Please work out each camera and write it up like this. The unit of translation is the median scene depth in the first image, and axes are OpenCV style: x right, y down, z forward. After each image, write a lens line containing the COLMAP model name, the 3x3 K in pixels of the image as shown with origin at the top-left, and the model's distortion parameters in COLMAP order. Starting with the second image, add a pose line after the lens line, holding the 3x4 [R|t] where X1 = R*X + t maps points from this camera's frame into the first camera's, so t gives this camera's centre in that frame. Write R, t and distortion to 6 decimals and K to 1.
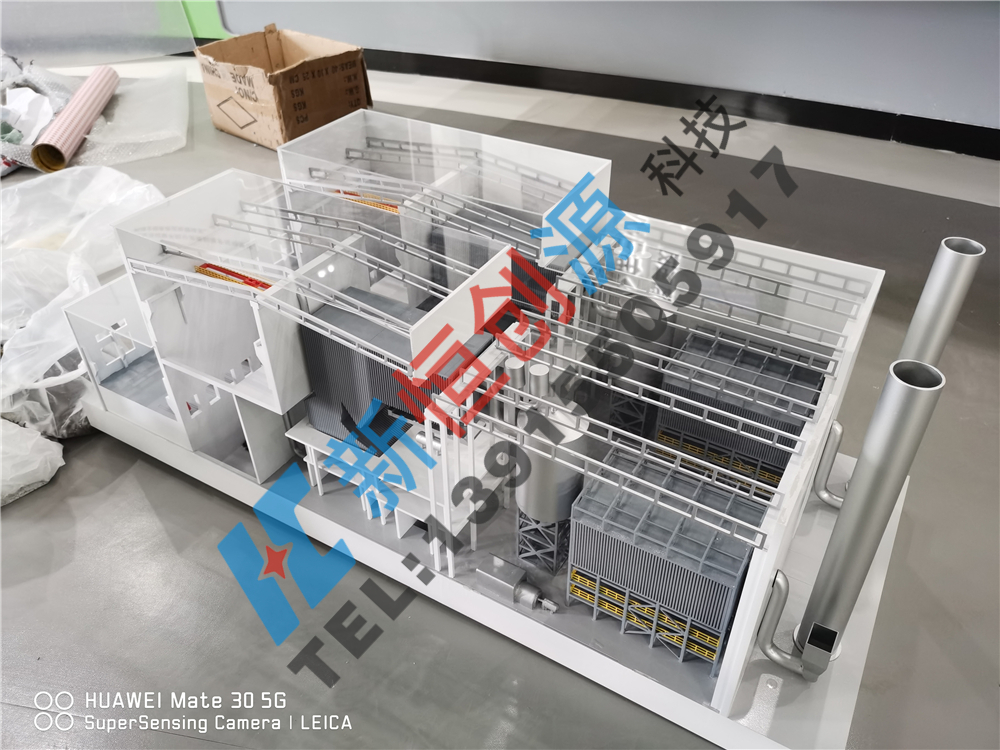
lens RADIAL K [[782.2, 0, 499.4], [0, 782.2, 373.8], [0, 0, 1]] dist [0.011899, -0.015433]
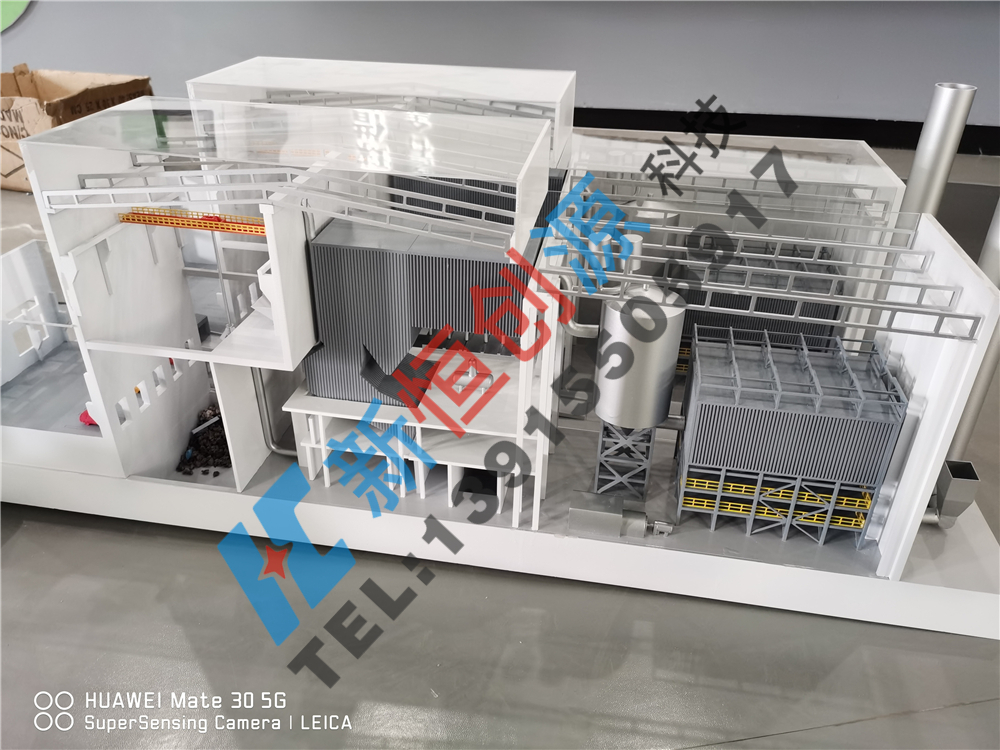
lens RADIAL K [[782.2, 0, 499.8], [0, 782.2, 373.8], [0, 0, 1]] dist [0.011899, -0.015433]
pose [[0.934568, -0.158260, 0.318647, -0.306844], [0.194921, 0.977002, -0.086449, 0.149713], [-0.297637, 0.142904, 0.943923, 0.191032]]
